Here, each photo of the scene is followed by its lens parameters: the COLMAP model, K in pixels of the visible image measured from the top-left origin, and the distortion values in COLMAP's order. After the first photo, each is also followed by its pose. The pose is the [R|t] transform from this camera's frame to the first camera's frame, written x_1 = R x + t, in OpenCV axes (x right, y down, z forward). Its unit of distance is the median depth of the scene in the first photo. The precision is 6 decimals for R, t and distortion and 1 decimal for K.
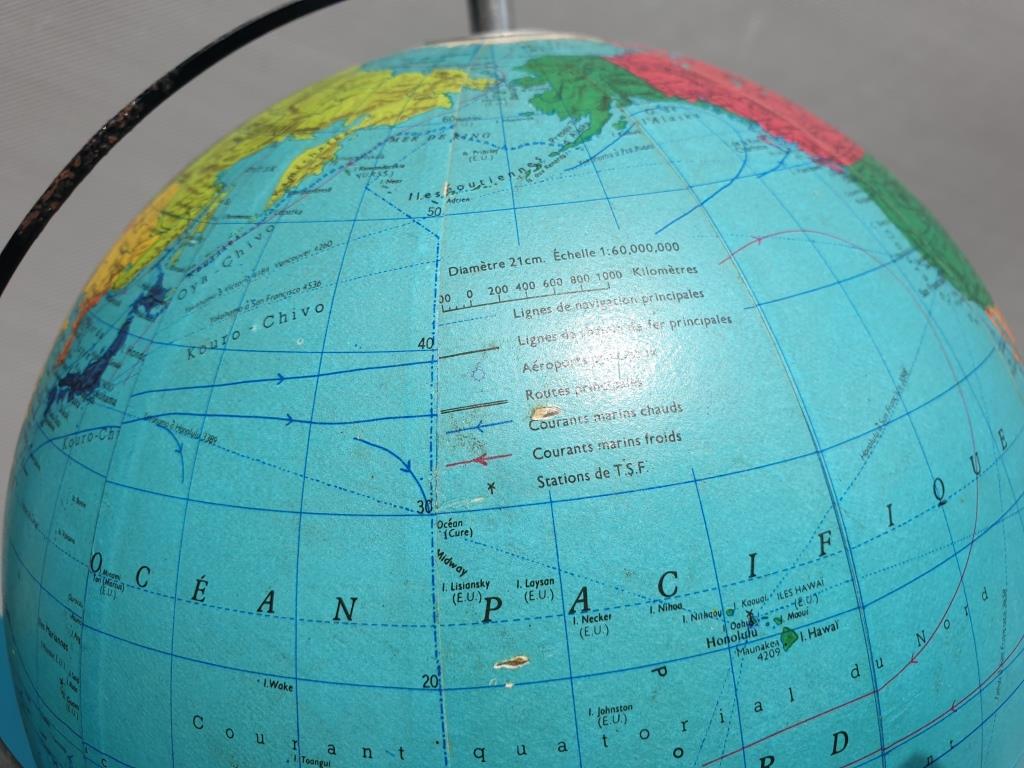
lens RADIAL K [[828.1, 0, 521.5], [0, 828.1, 381.3], [0, 0, 1]] dist [-0.053755, 0.005705]
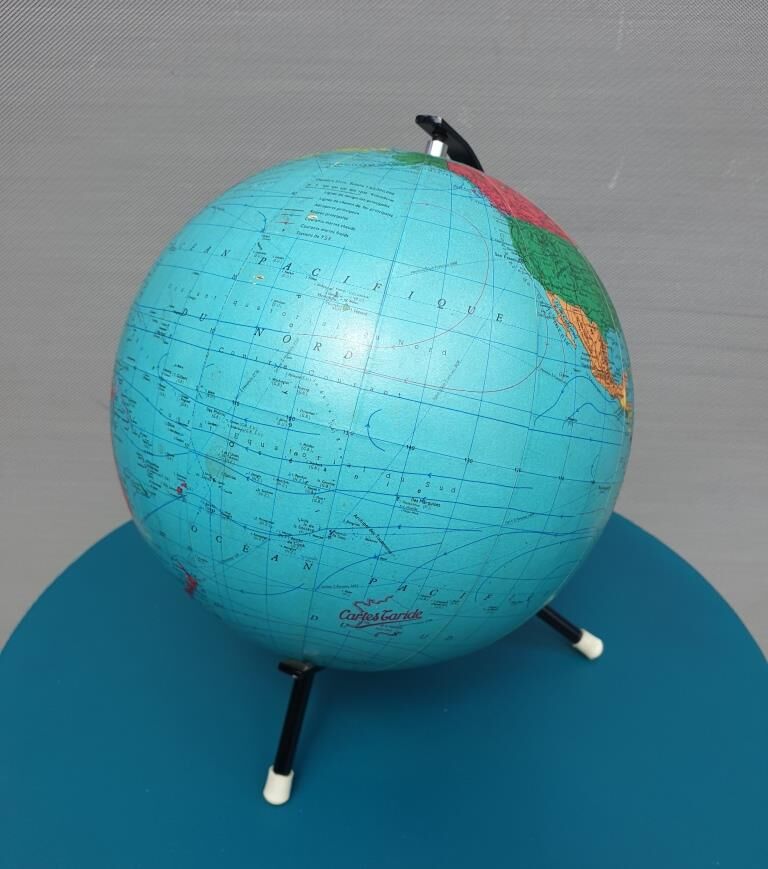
lens RADIAL K [[838.4, 0, 383.6], [0, 838.4, 416.4], [0, 0, 1]] dist [0.003881, -0.000208]
pose [[0.837791, 0.338298, -0.428556, 1.418416], [-0.448093, 0.874494, -0.185667, 0.887524], [0.311959, 0.347583, 0.884233, -1.040797]]
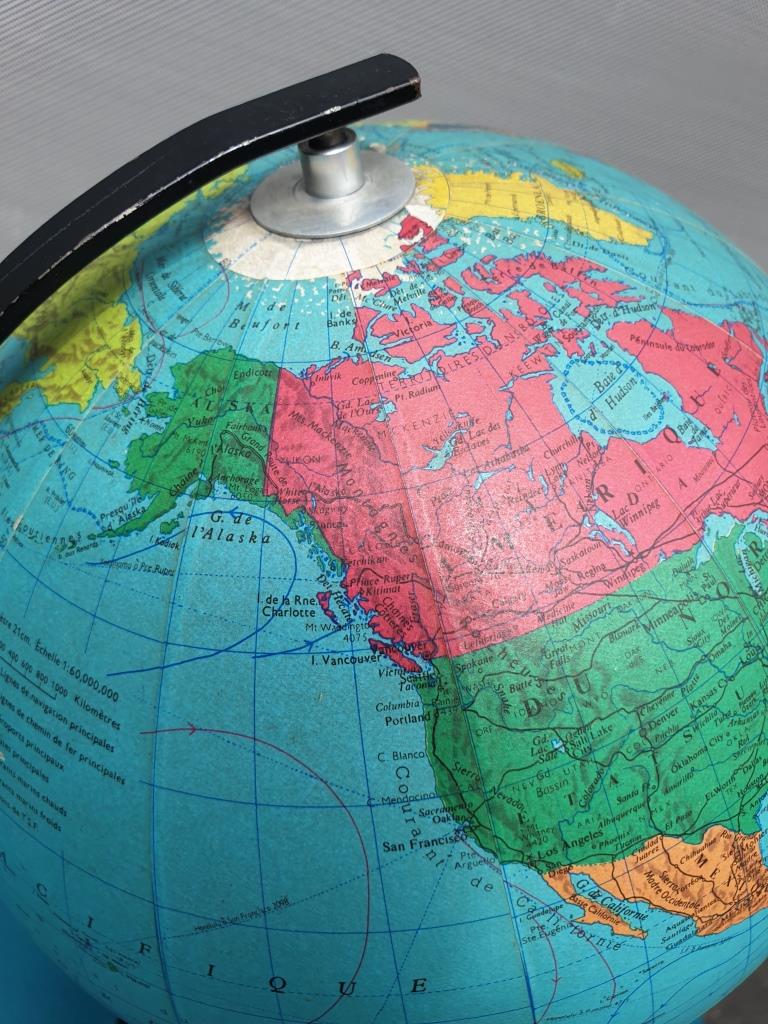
lens RADIAL K [[828.1, 0, 384.0], [0, 828.1, 512.0], [0, 0, 1]] dist [-0.053755, 0.005705]
pose [[0.744916, 0.504505, -0.436549, 0.706625], [-0.173381, 0.778250, 0.603545, -0.939637], [0.644235, -0.373901, 0.667203, 0.557480]]
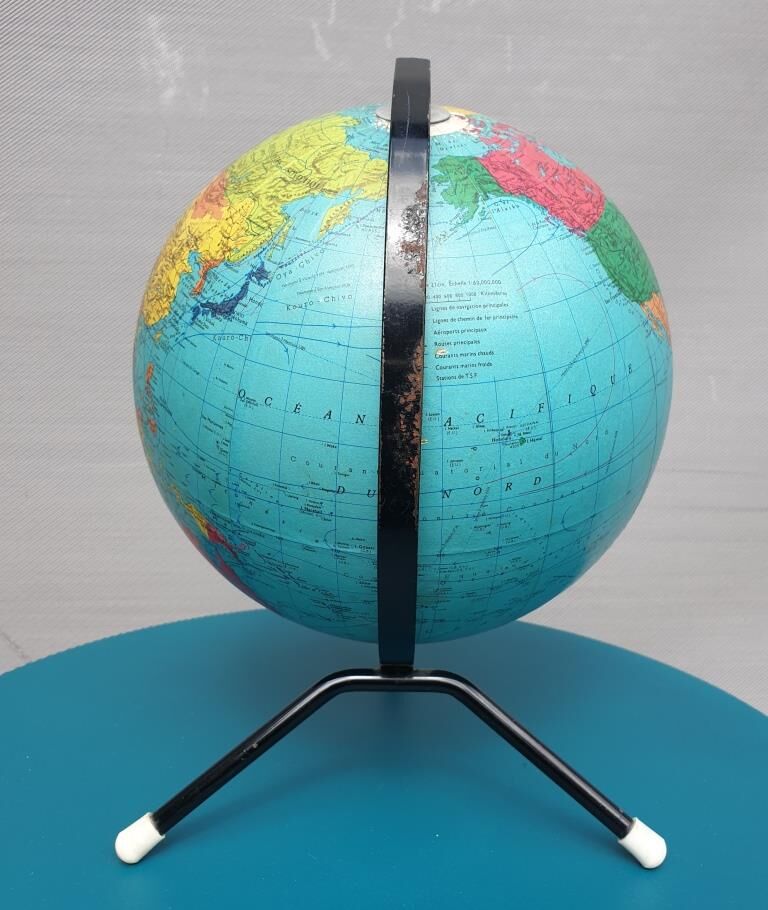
lens RADIAL K [[931.7, 0, 384.0], [0, 931.7, 455.0], [0, 0, 1]] dist [-0.004255, -0.010204]
pose [[0.993707, 0.066039, 0.090473, -0.327331], [-0.089119, 0.955435, 0.281427, -0.380222], [-0.067856, -0.287719, 0.955308, -1.562614]]
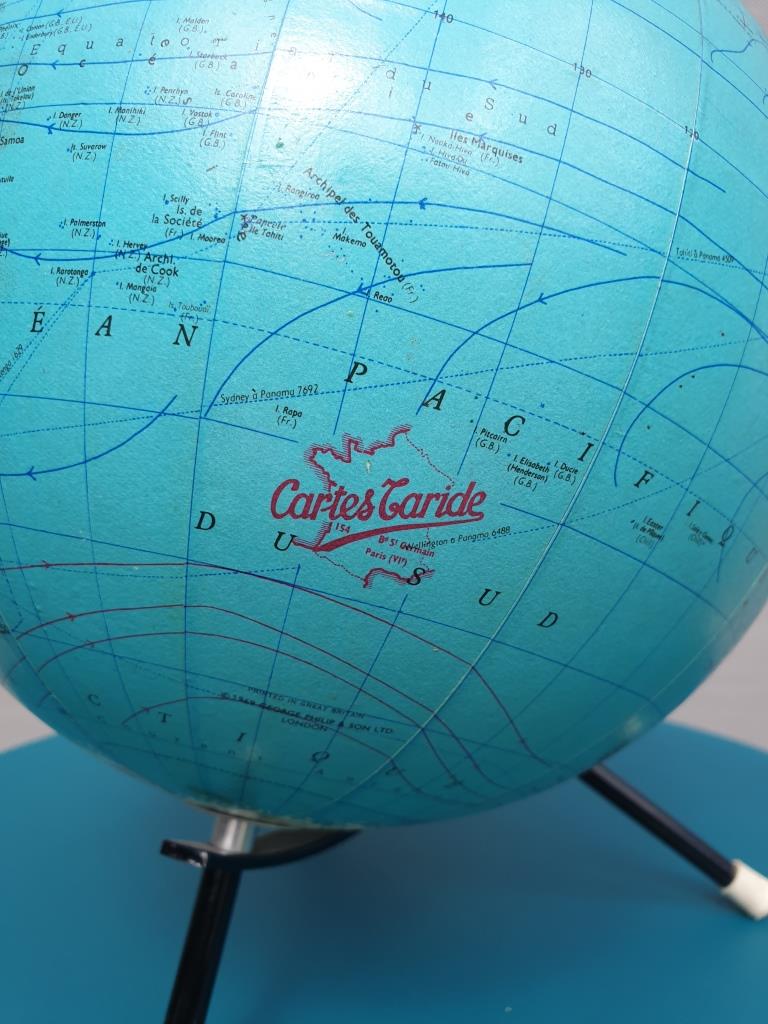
lens RADIAL K [[828.1, 0, 384.0], [0, 828.1, 512.0], [0, 0, 1]] dist [-0.053755, 0.005705]
pose [[0.849799, 0.170402, -0.498804, 1.032468], [-0.426294, 0.778760, -0.460225, 1.375311], [0.310025, 0.603736, 0.734430, 0.637167]]
